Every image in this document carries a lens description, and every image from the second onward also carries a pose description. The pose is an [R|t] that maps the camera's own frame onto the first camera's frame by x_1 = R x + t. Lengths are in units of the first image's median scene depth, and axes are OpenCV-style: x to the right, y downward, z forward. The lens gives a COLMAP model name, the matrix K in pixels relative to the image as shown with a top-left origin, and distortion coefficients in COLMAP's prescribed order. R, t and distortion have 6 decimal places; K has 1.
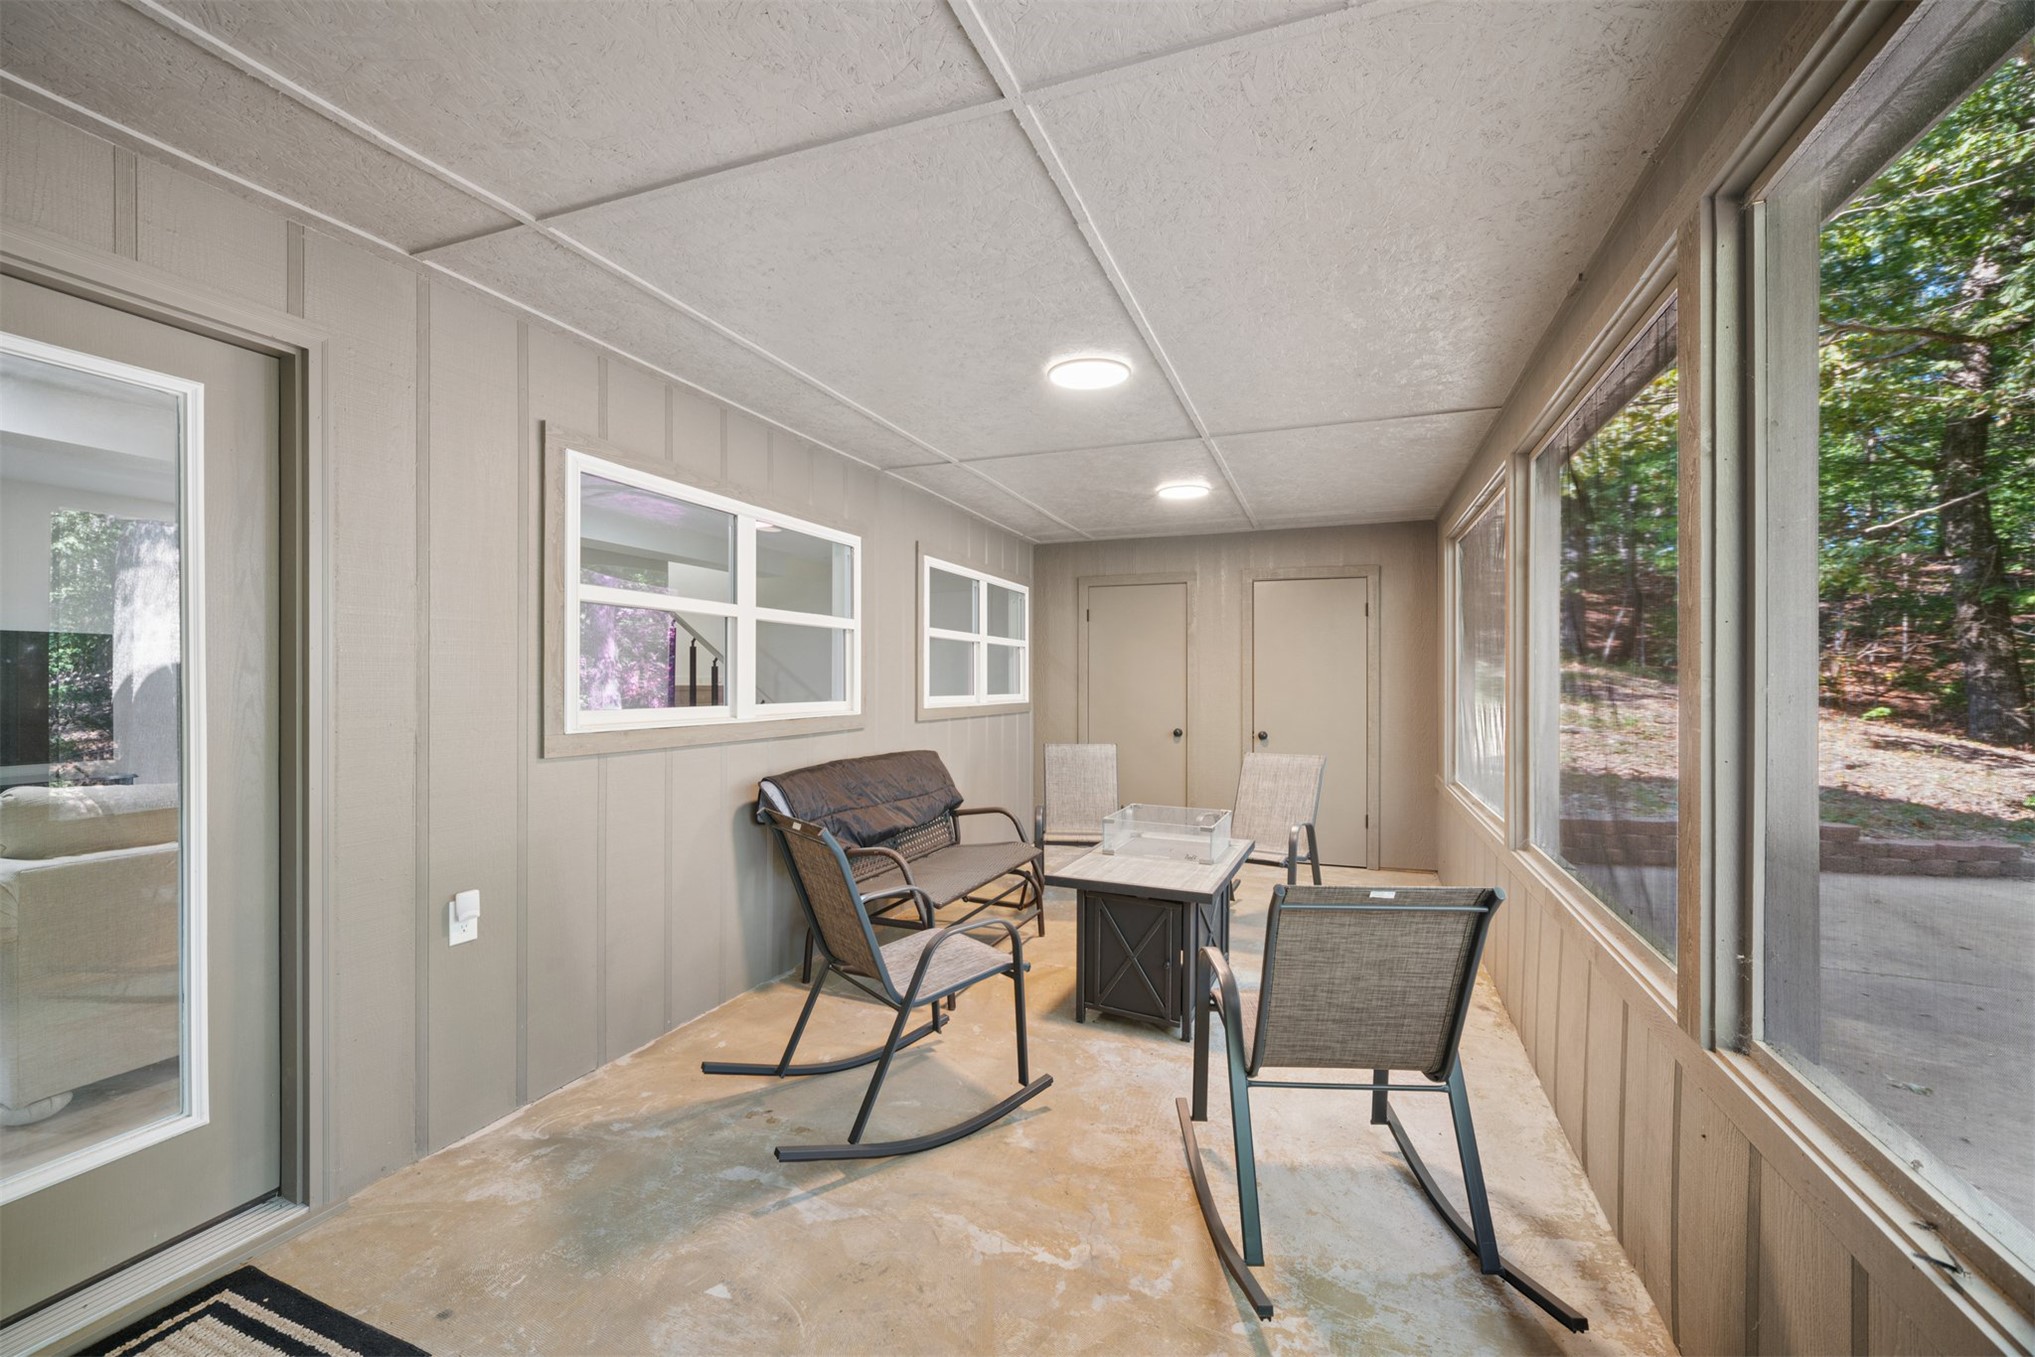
lens RADIAL K [[861.4, 0, 1009.3], [0, 861.4, 686.9], [0, 0, 1]] dist [-0.004574, 0.000947]
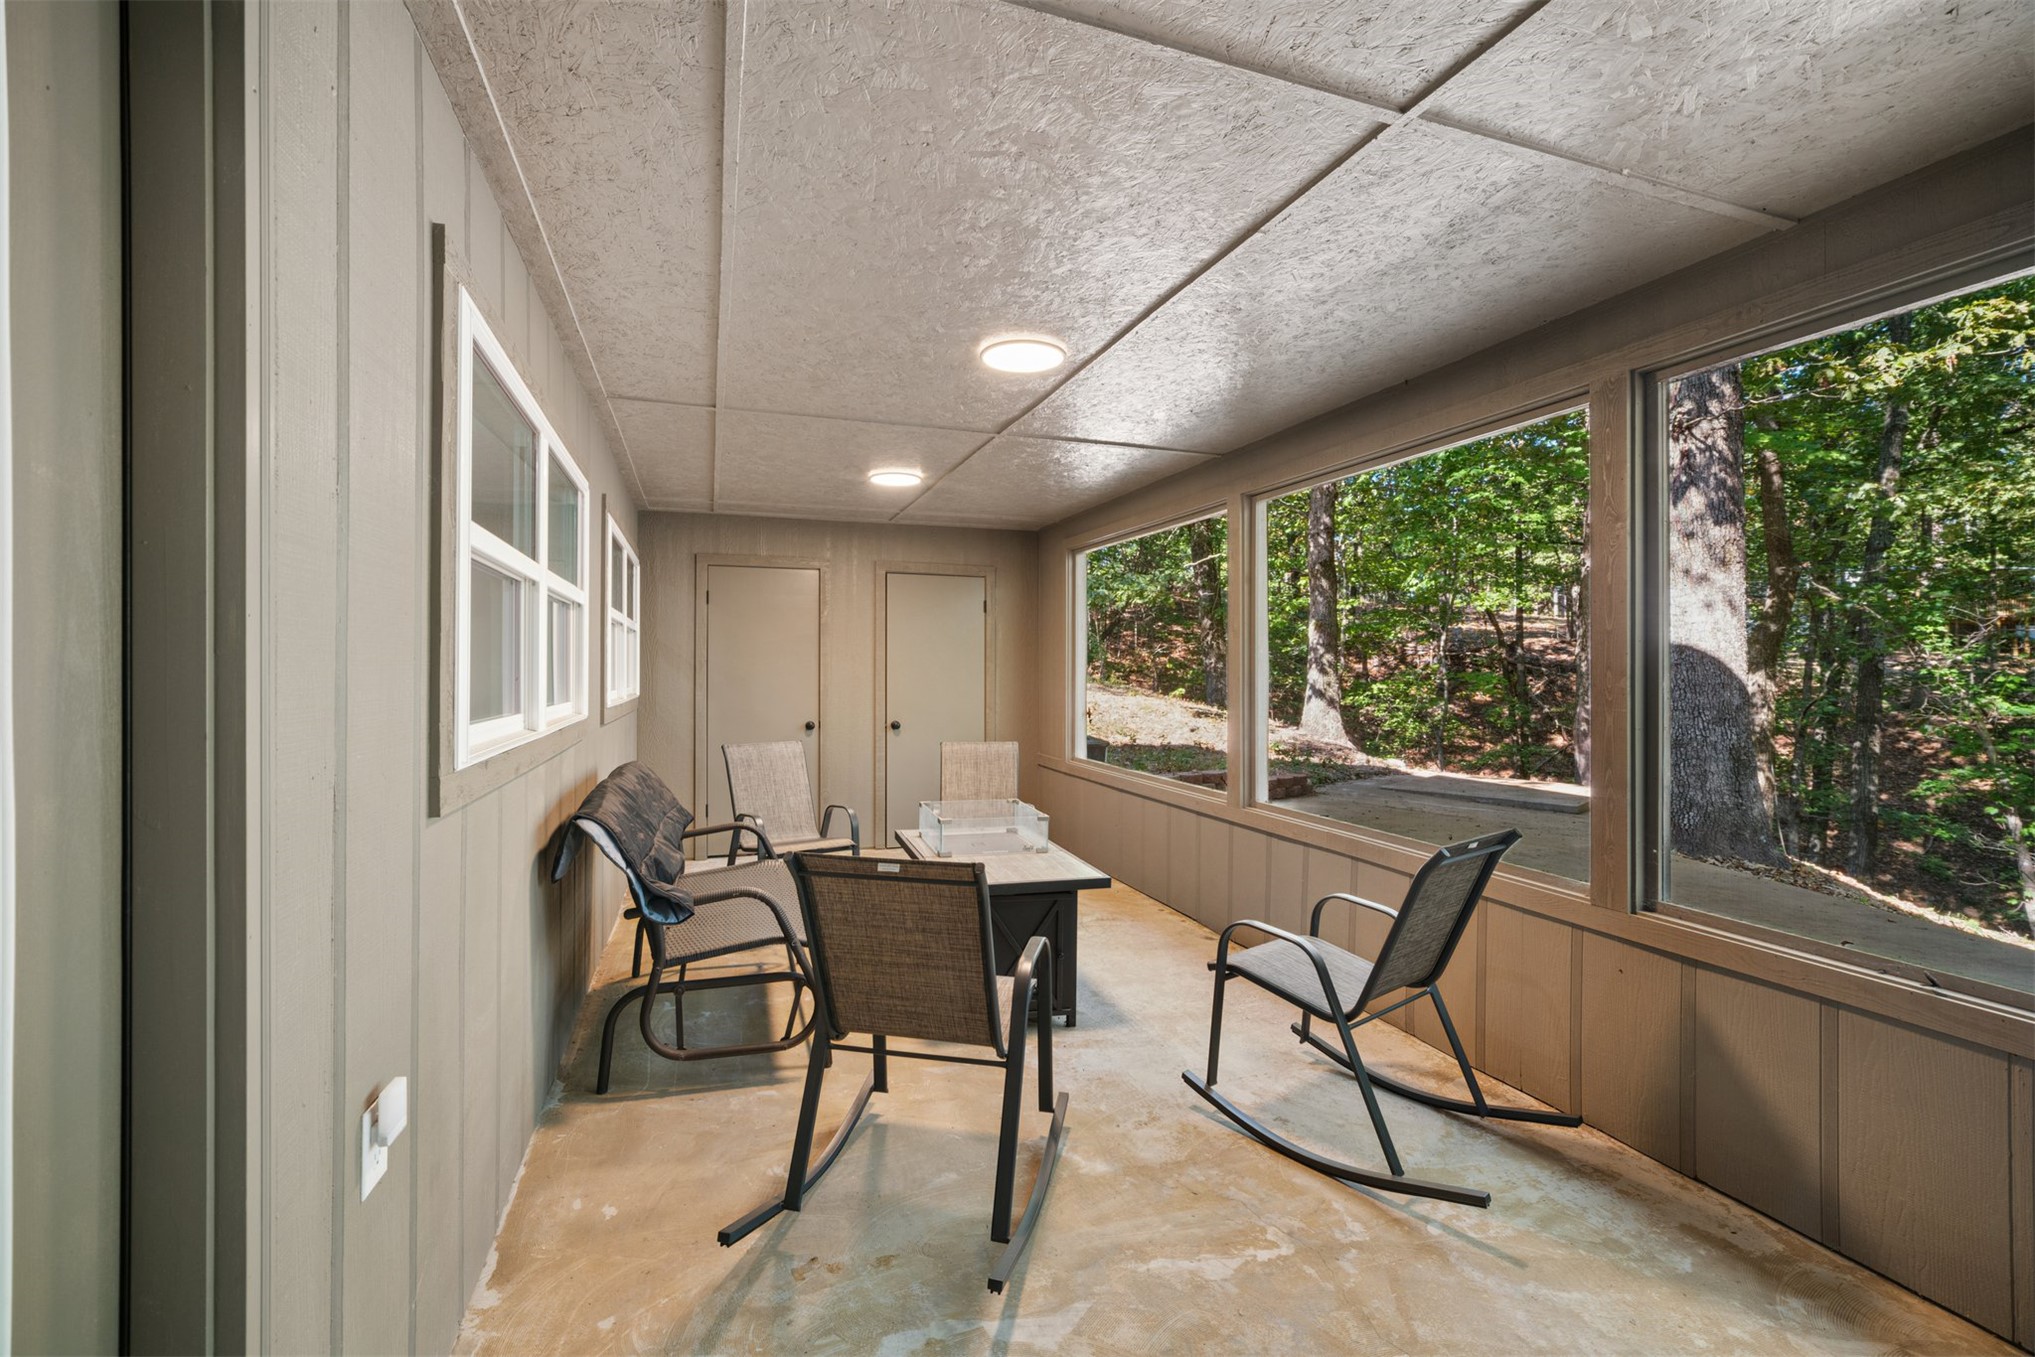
lens RADIAL K [[861.4, 0, 1012.3], [0, 861.4, 668.8], [0, 0, 1]] dist [-0.004574, 0.000947]
pose [[0.757292, 0.002157, 0.653073, -0.553636], [0.001406, 0.999987, -0.004933, -0.010261], [-0.653075, 0.004654, 0.757279, 0.283958]]
